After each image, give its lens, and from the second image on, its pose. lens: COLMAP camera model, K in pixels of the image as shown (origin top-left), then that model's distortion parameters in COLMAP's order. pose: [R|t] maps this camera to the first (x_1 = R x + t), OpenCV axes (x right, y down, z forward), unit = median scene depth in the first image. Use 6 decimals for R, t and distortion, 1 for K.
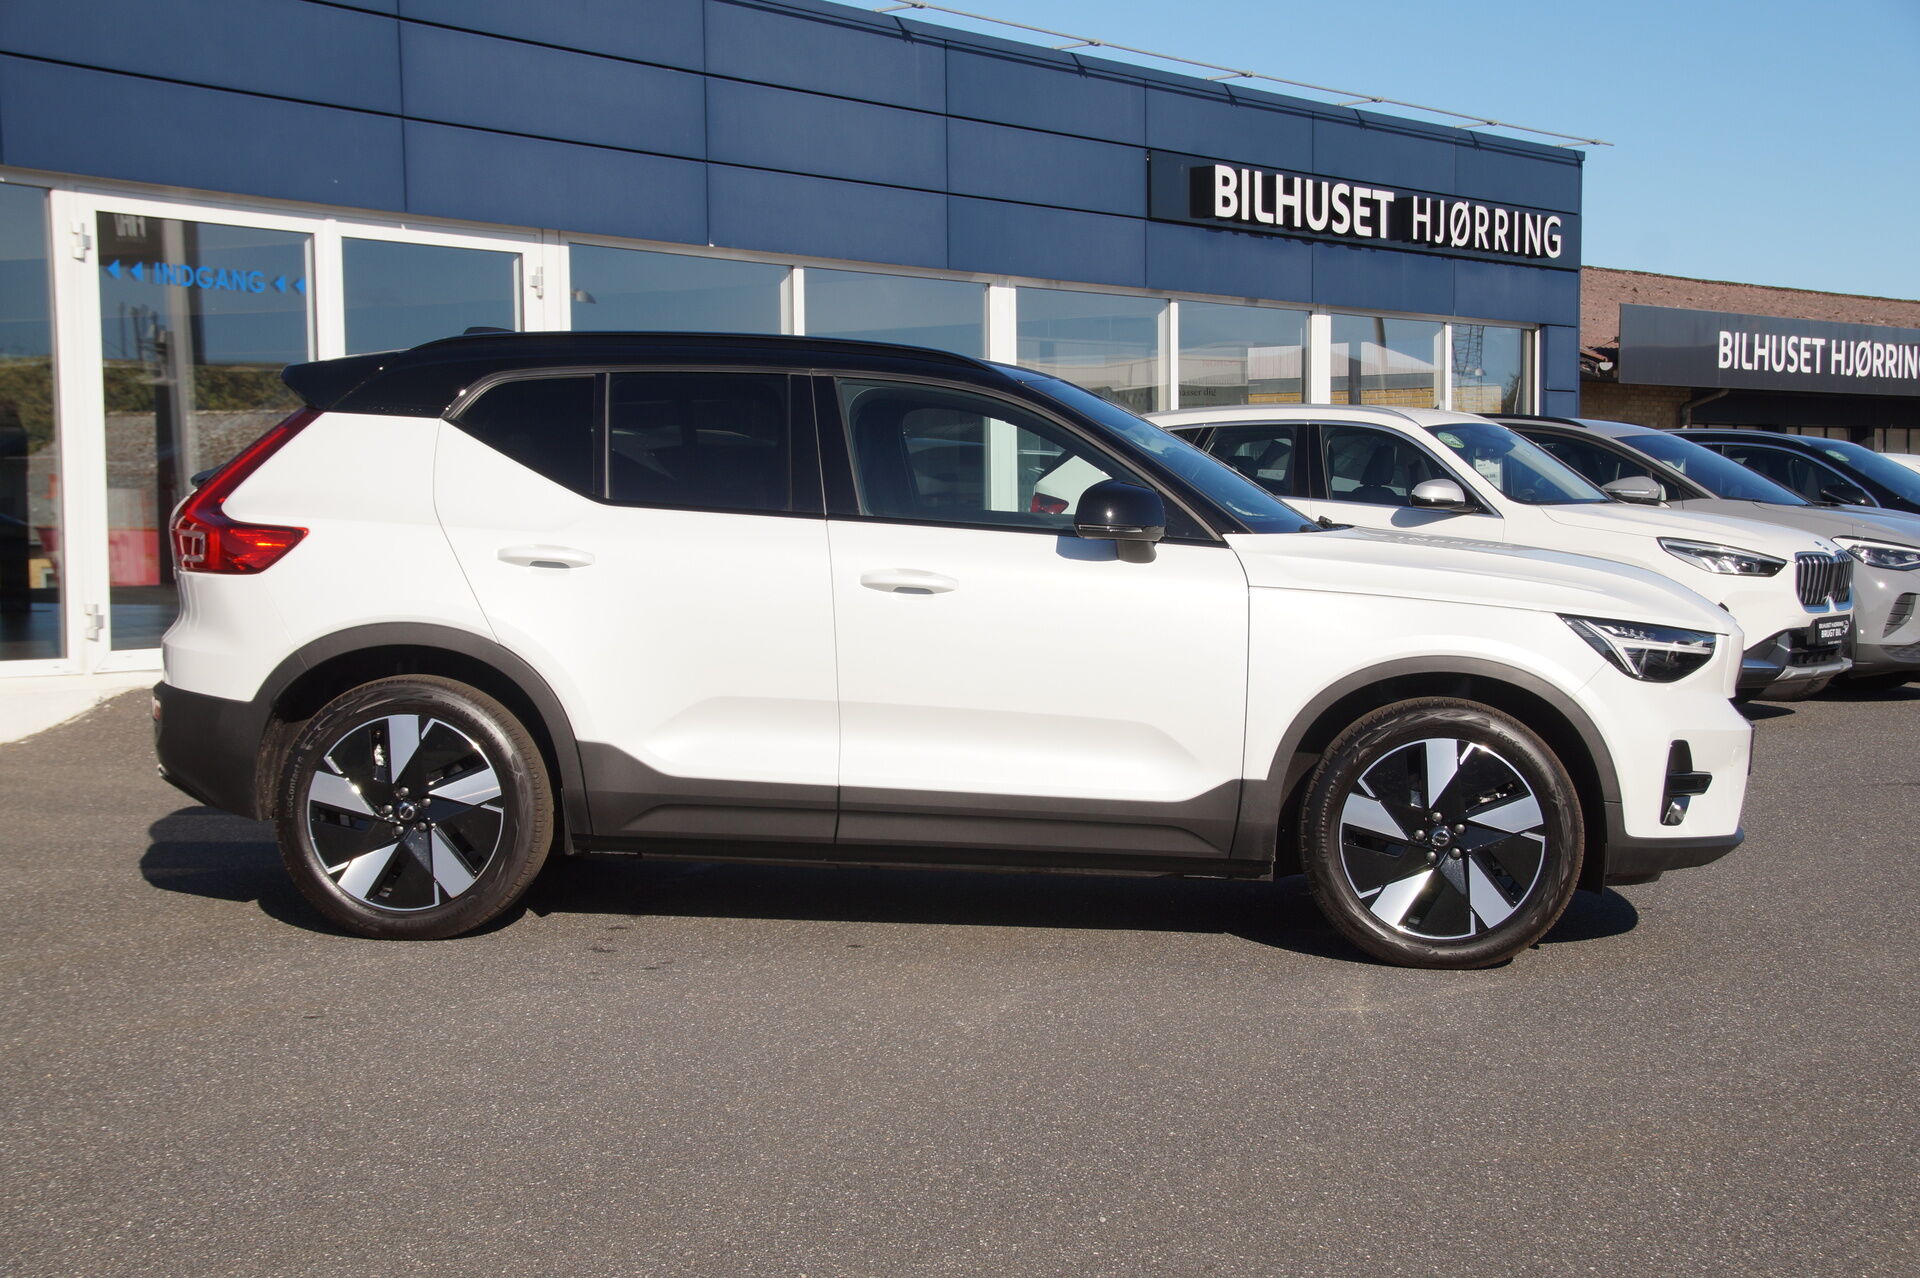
lens RADIAL K [[3182.2, 0, 960.0], [0, 3182.2, 639.0], [0, 0, 1]] dist [0.049188, 2.694358]
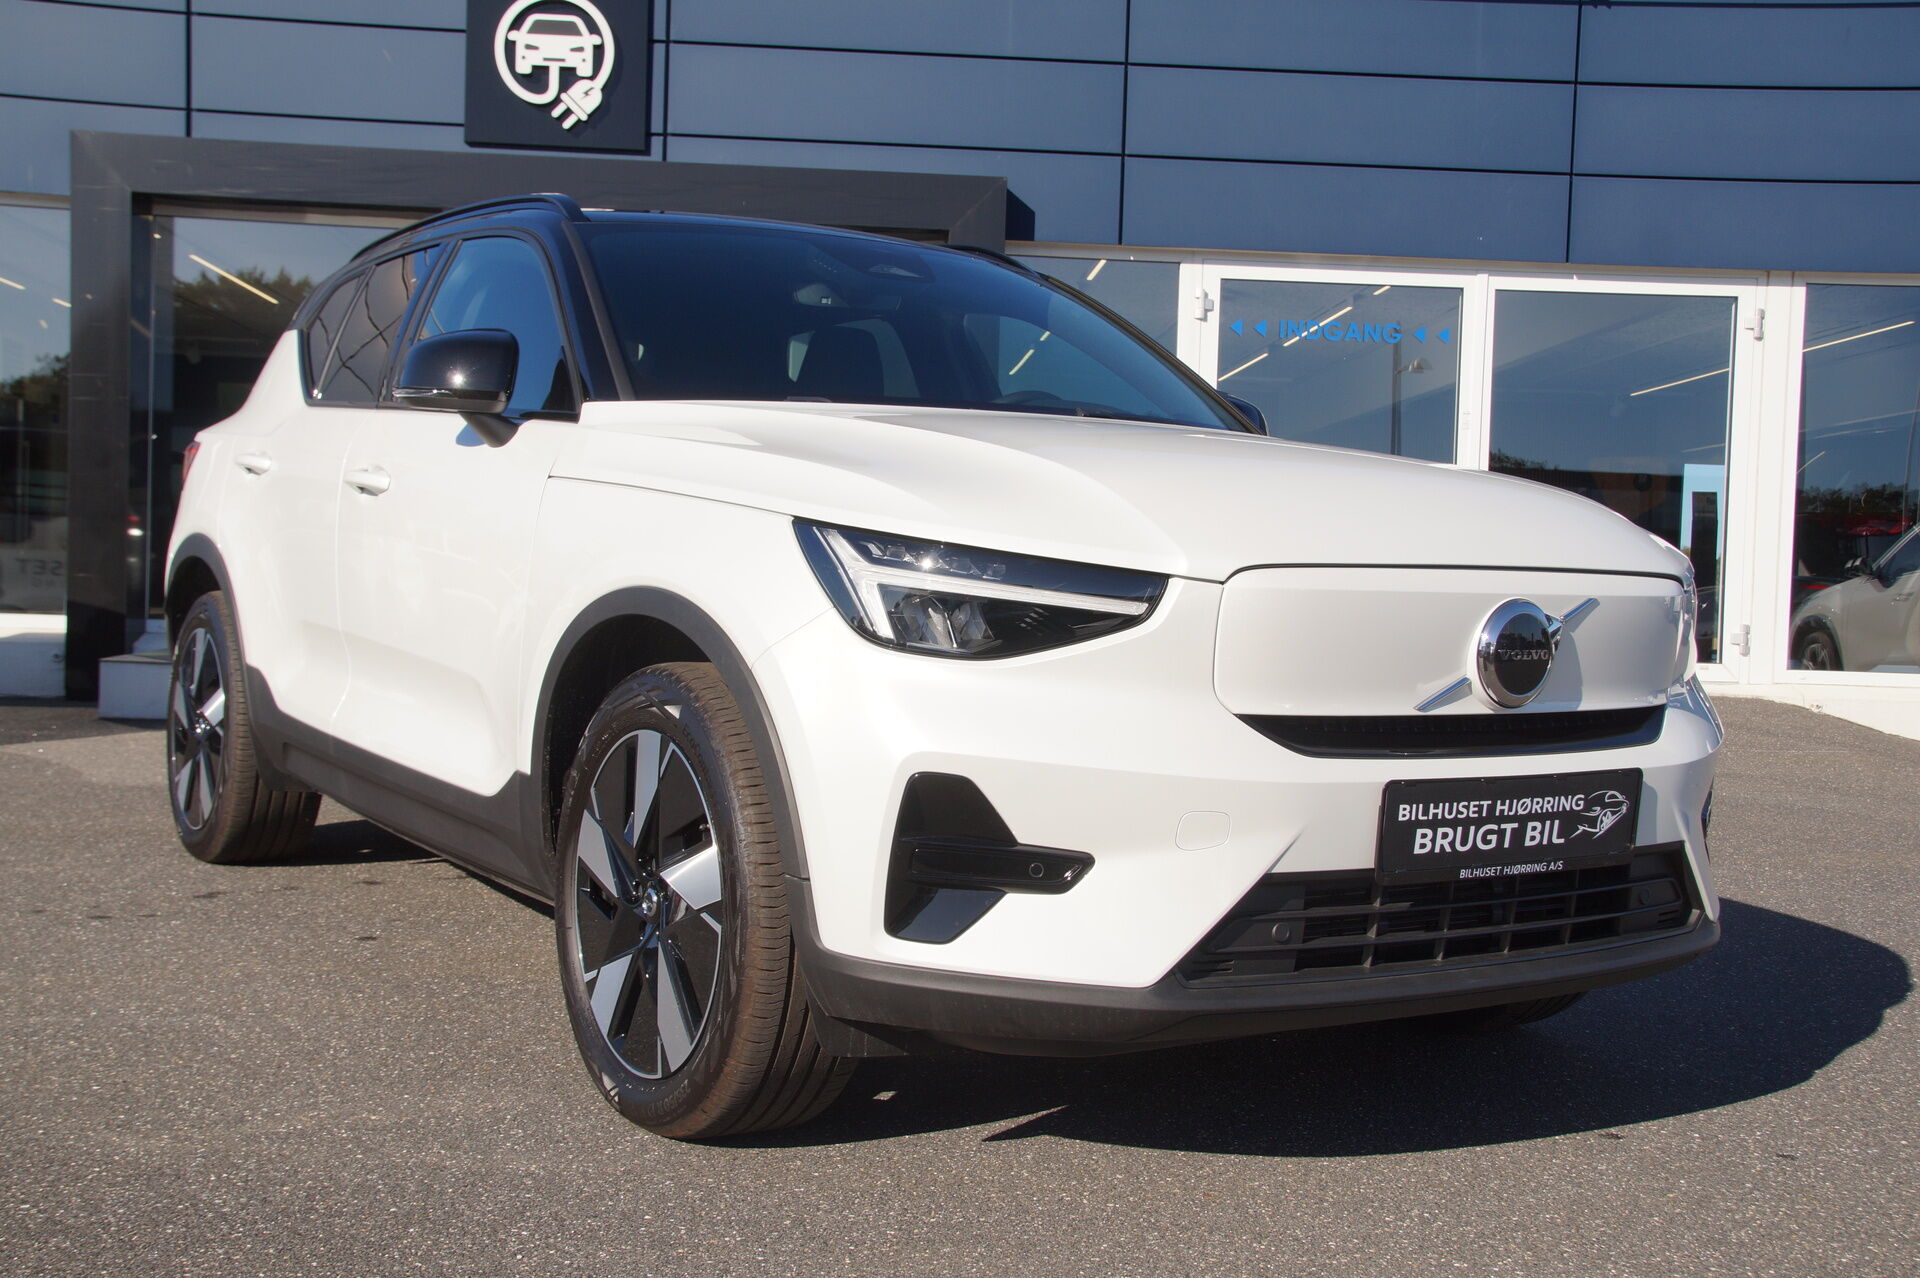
lens RADIAL K [[2077.1, 0, 960.0], [0, 2077.1, 639.0], [0, 0, 1]] dist [-0.017323, 0.343969]
pose [[0.615560, 0.044361, -0.786840, 0.472365], [-0.071299, 0.997455, 0.000457, 0.010282], [0.784858, 0.055820, 0.617157, 0.793828]]
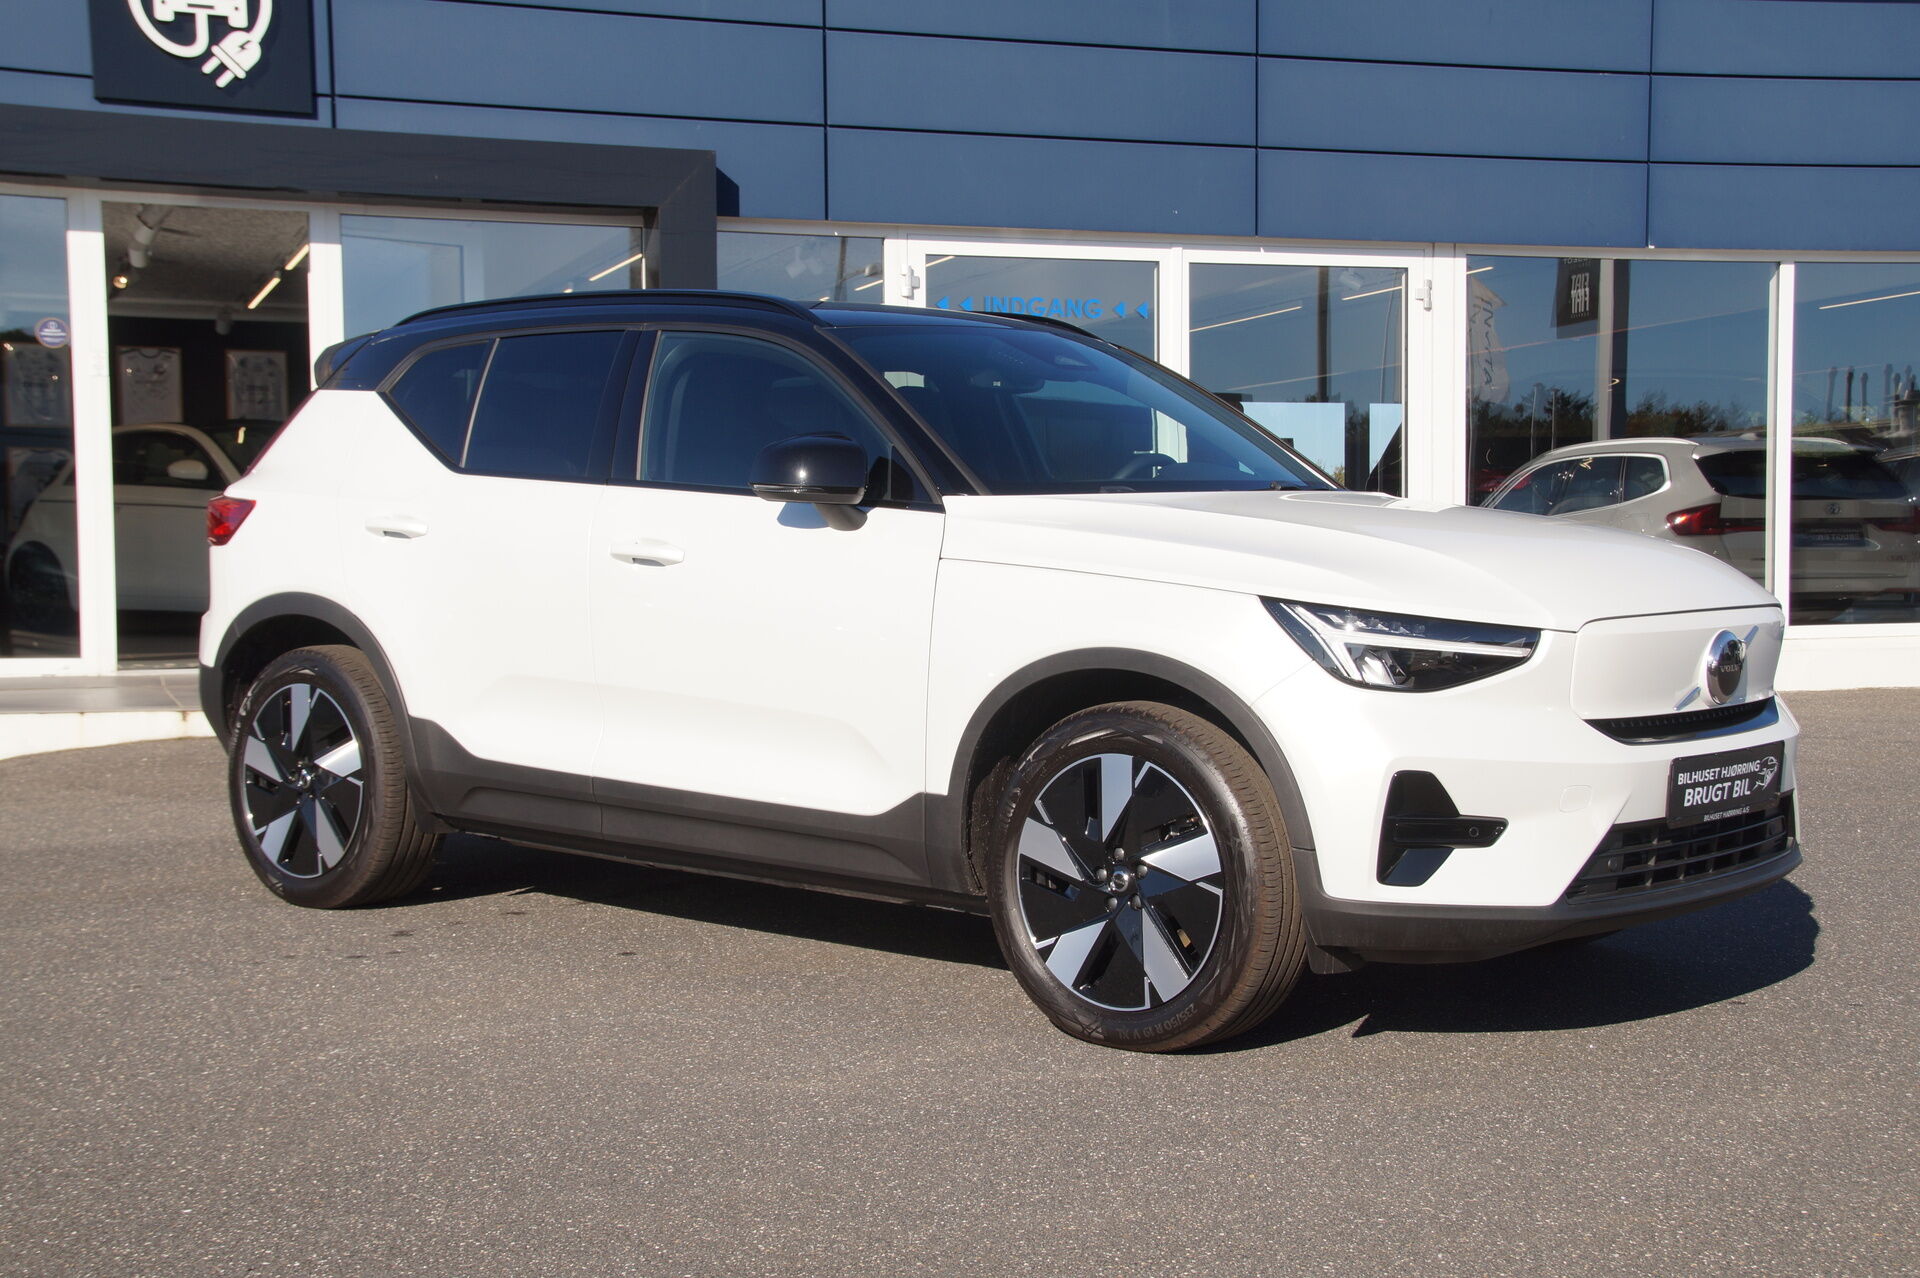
lens RADIAL K [[2609.1, 0, 957.8], [0, 2609.1, 661.5], [0, 0, 1]] dist [0.021037, 1.147763]
pose [[0.811208, 0.026121, -0.584174, 0.481758], [-0.024771, 0.999640, 0.010301, 0.002935], [0.584233, 0.006114, 0.811563, 0.449739]]
